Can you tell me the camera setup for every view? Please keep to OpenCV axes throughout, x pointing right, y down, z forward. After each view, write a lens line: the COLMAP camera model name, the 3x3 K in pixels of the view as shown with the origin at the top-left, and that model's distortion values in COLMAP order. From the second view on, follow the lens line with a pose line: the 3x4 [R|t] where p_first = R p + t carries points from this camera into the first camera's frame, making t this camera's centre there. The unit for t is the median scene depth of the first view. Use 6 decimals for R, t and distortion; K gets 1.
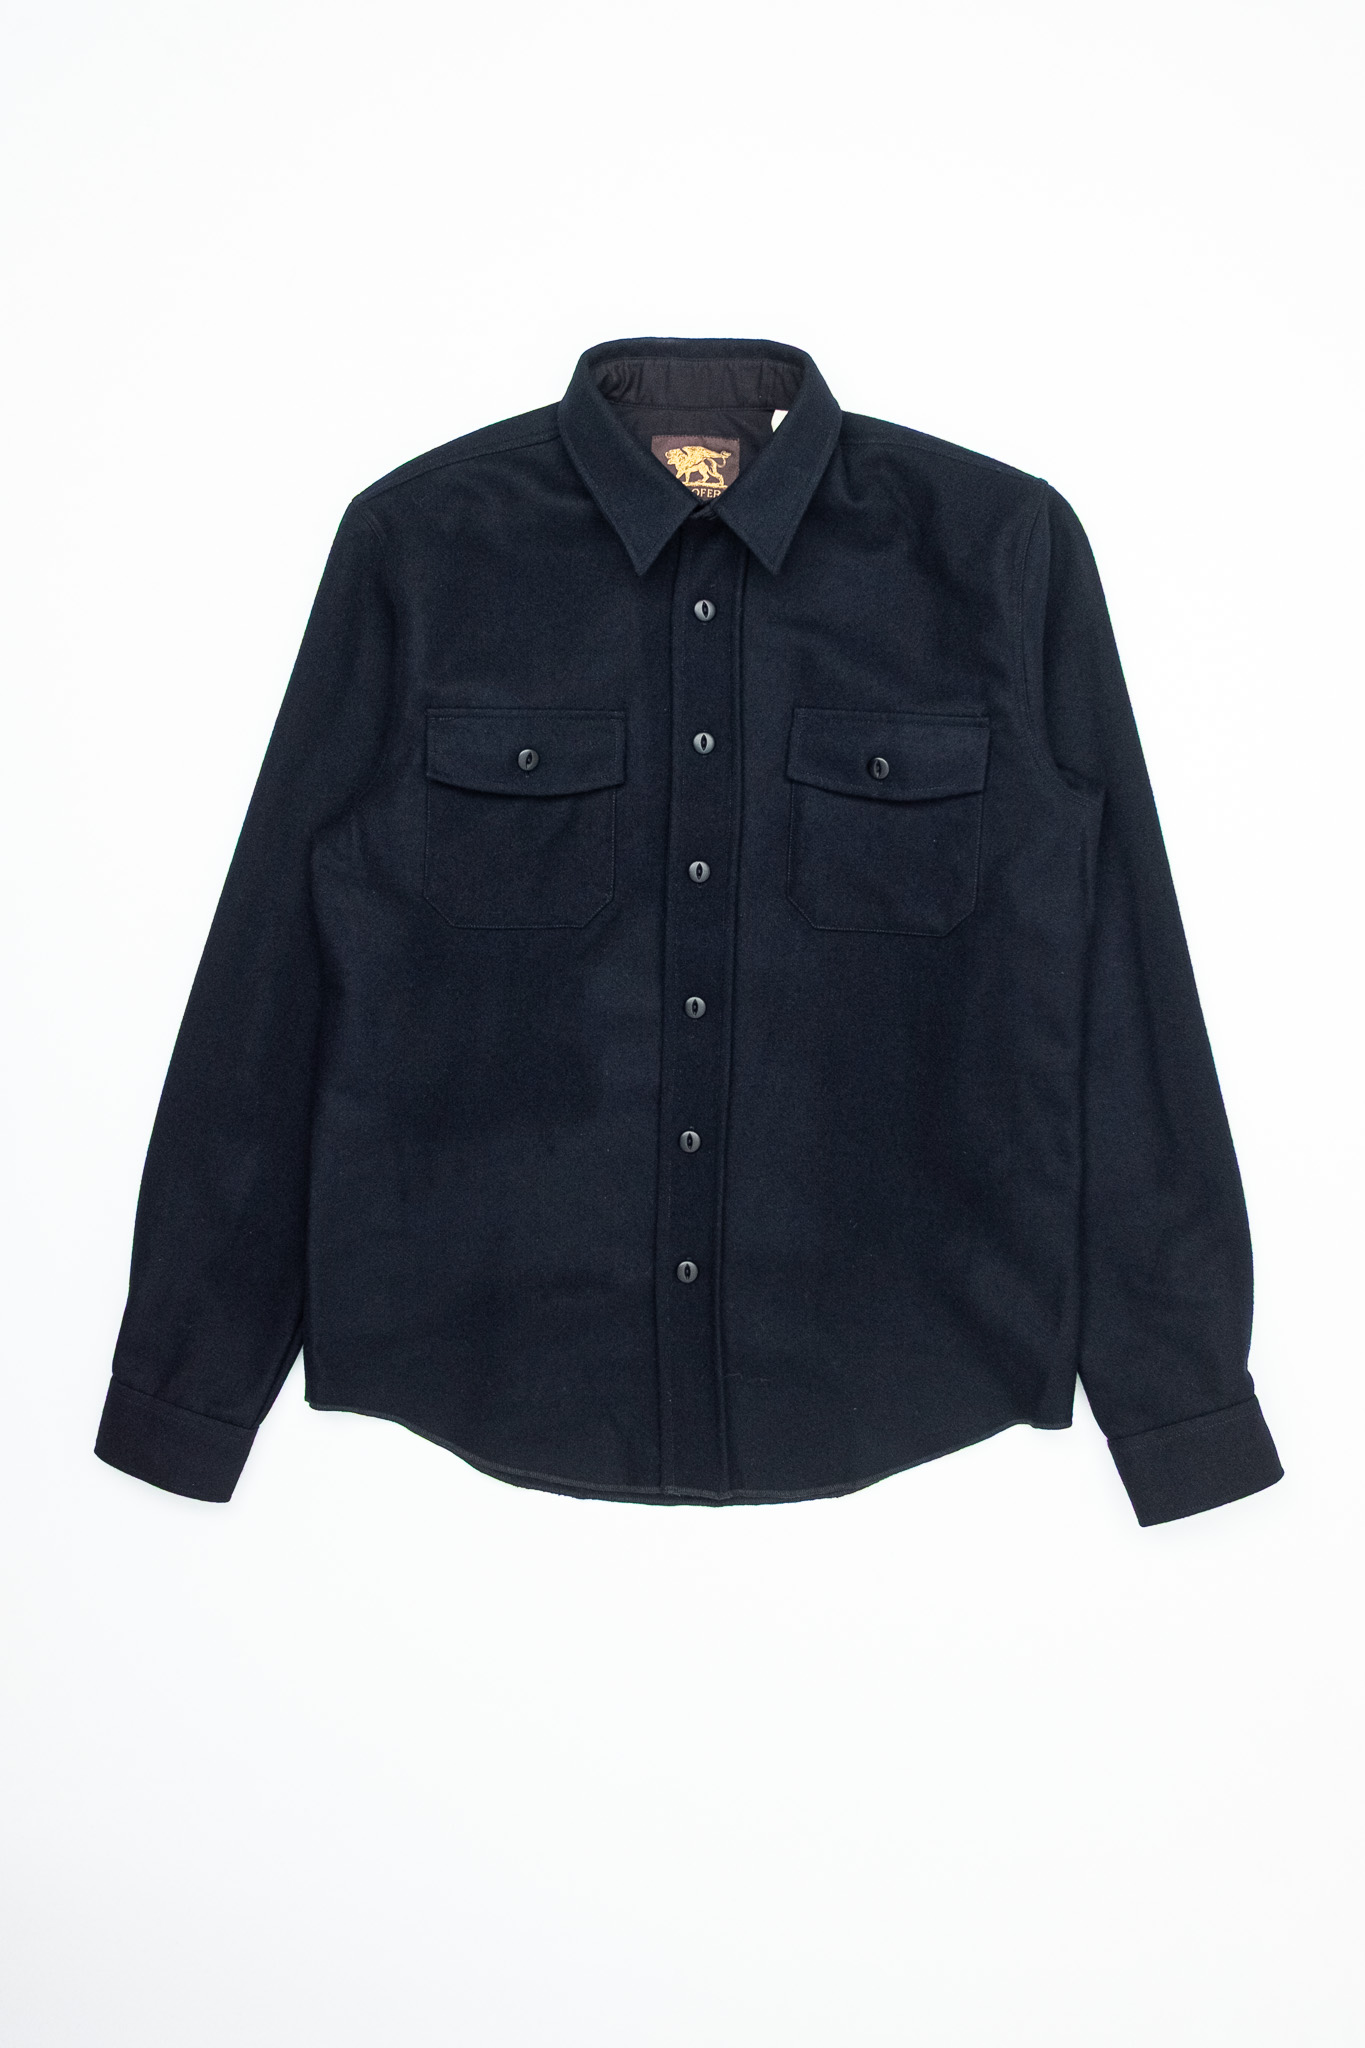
lens RADIAL K [[1848.7, 0, 696.3], [0, 1848.7, 1005.5], [0, 0, 1]] dist [-0.002555, 0.000466]
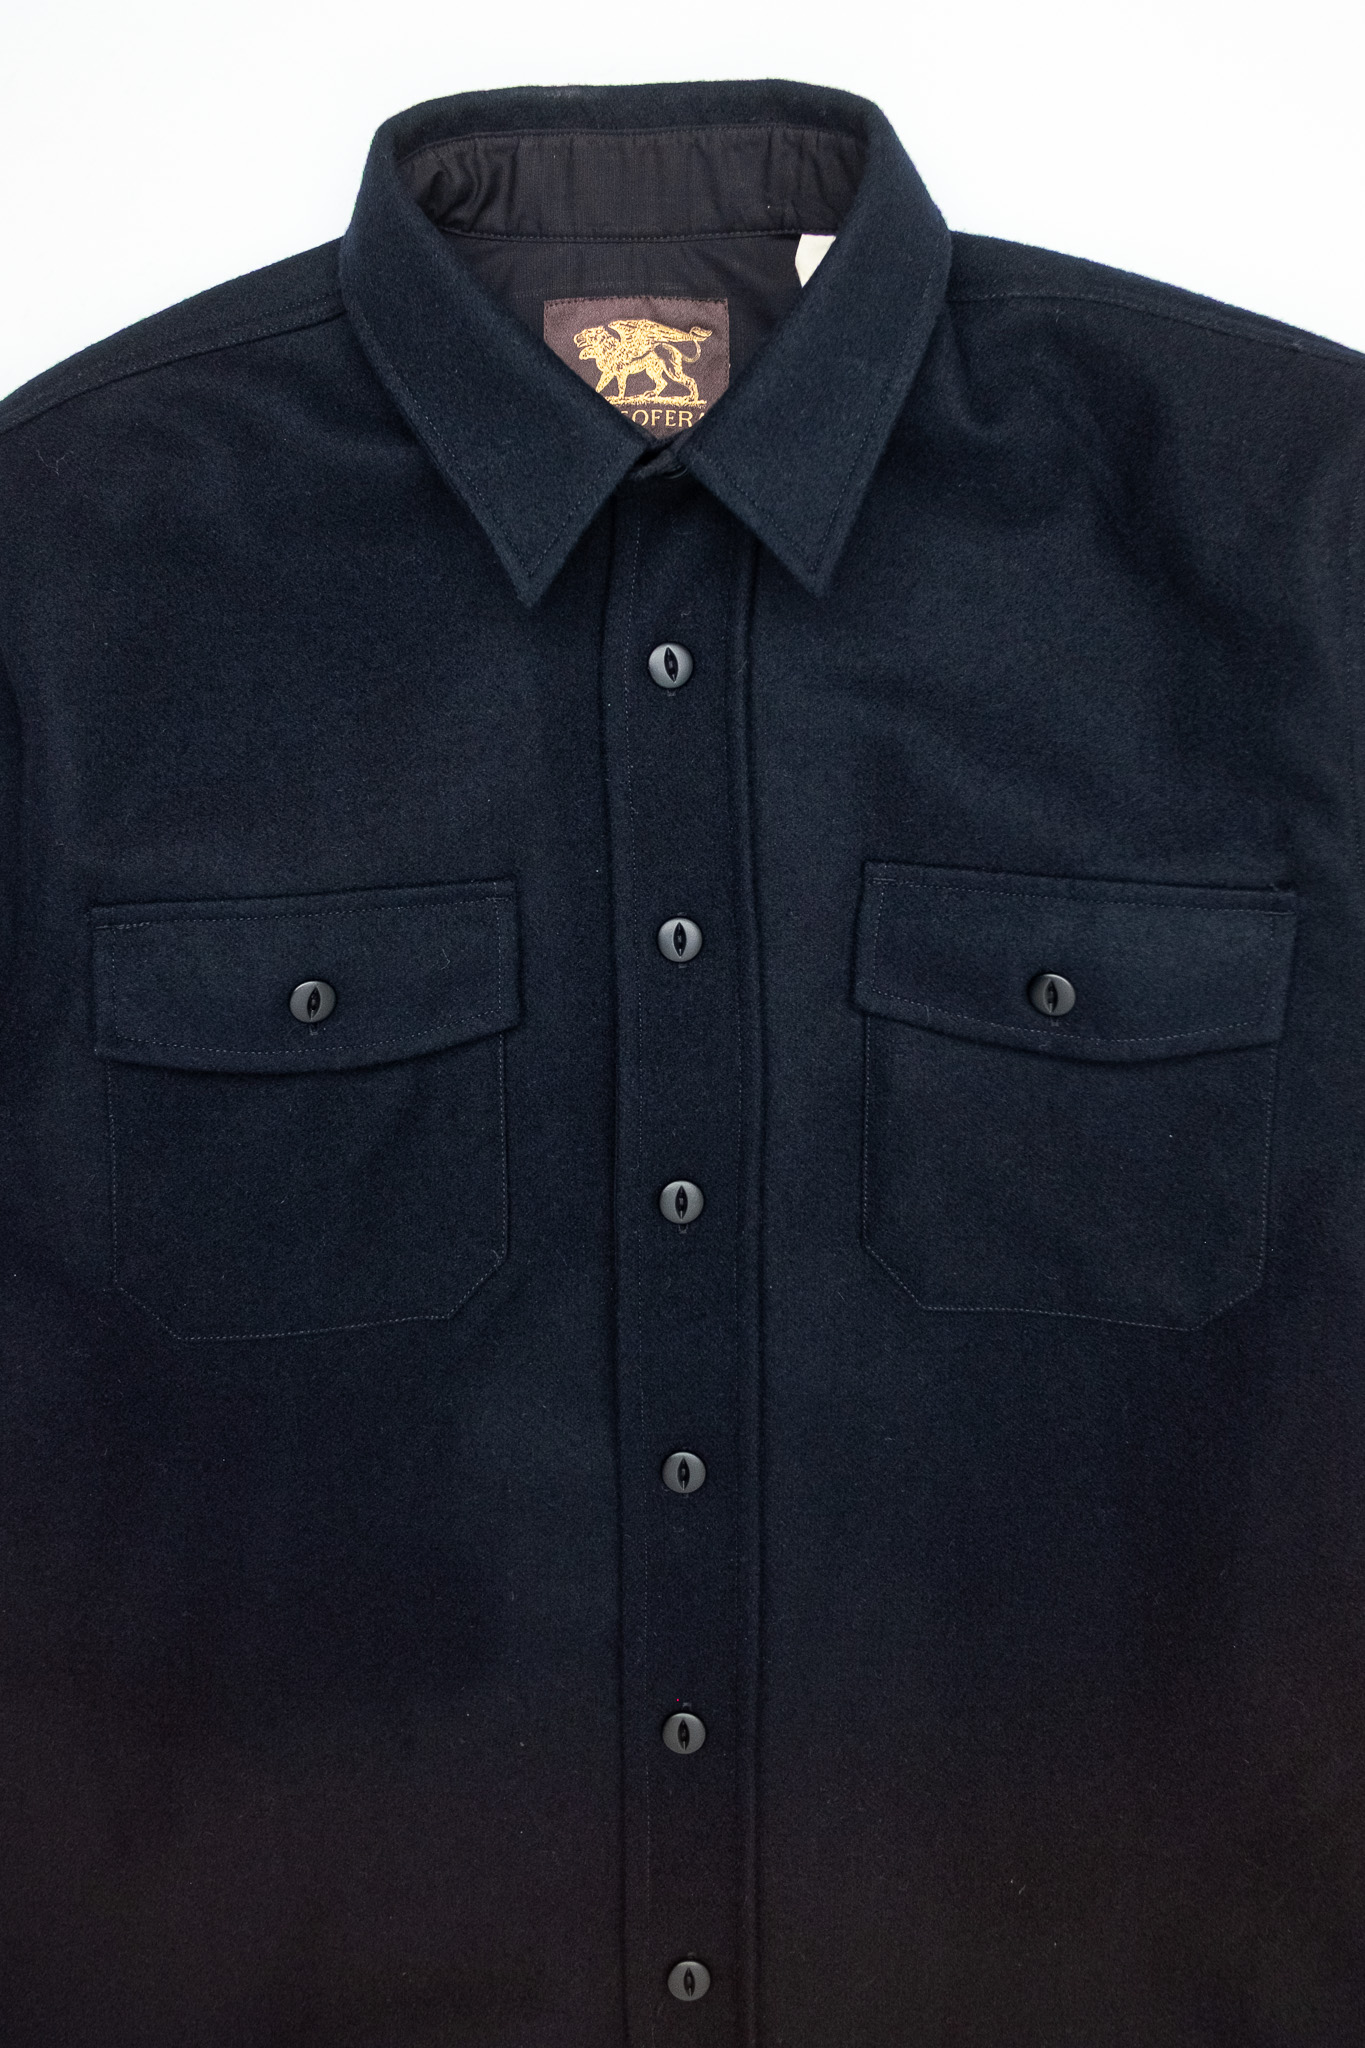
lens RADIAL K [[1848.7, 0, 682.6], [0, 1848.7, 930.4], [0, 0, 1]] dist [-0.002555, 0.000466]
pose [[0.999152, -0.041132, -0.001713, 0.005853], [0.041168, 0.998345, 0.040161, -0.165741], [0.000058, -0.040198, 0.999192, 0.523583]]
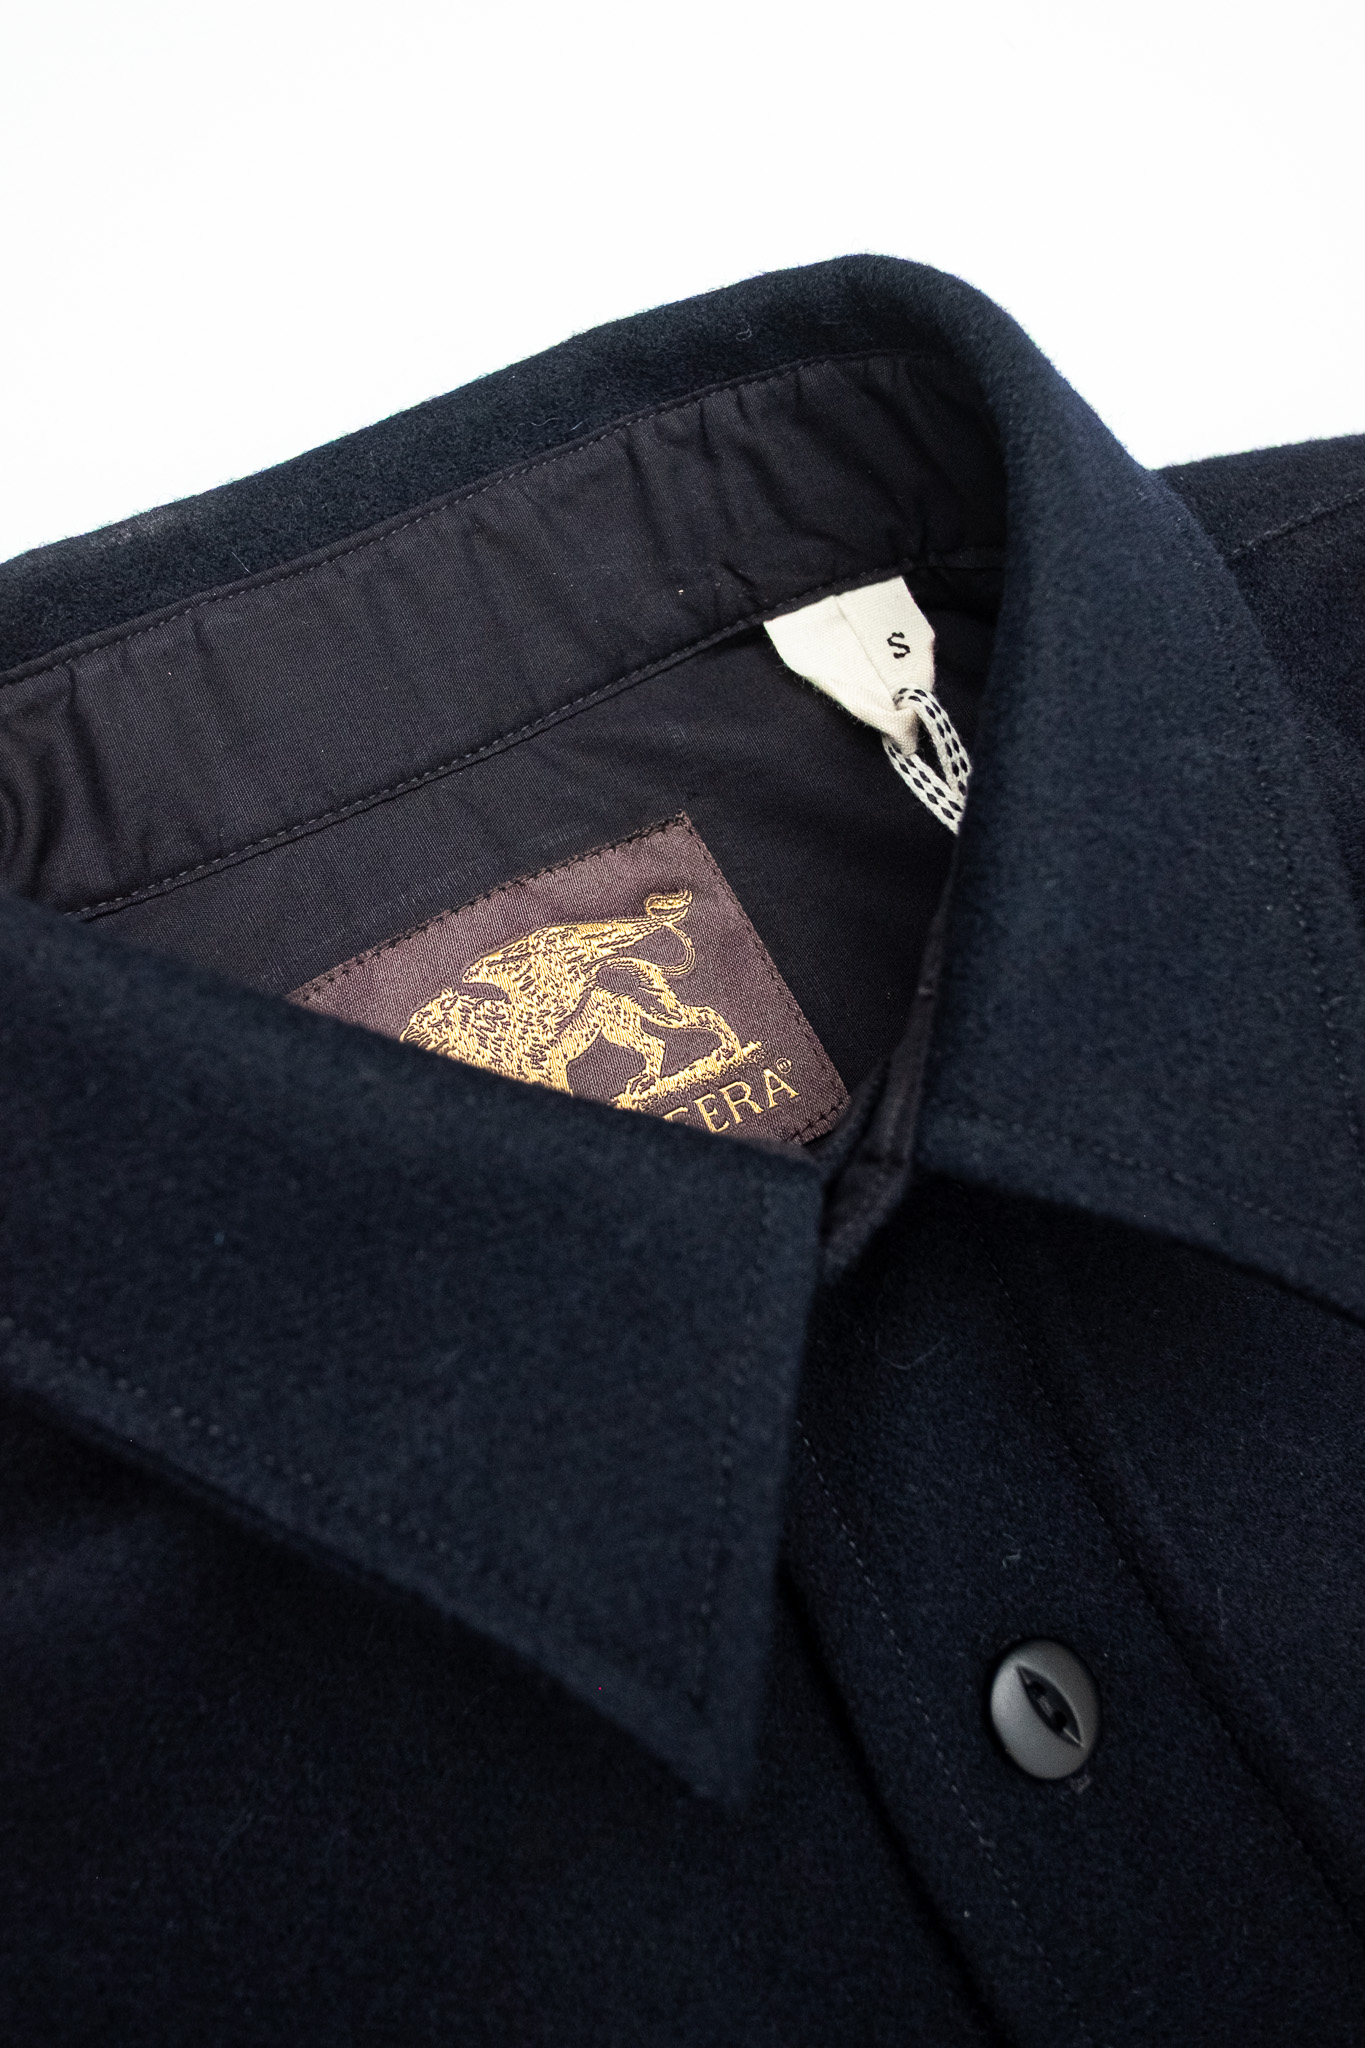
lens RADIAL K [[1848.7, 0, 560.8], [0, 1848.7, 908.7], [0, 0, 1]] dist [-0.002555, 0.000466]
pose [[0.833319, -0.422257, 0.356761, -0.063097], [0.522510, 0.812346, -0.258993, -0.255237], [-0.180452, 0.402235, 0.897577, 0.832935]]
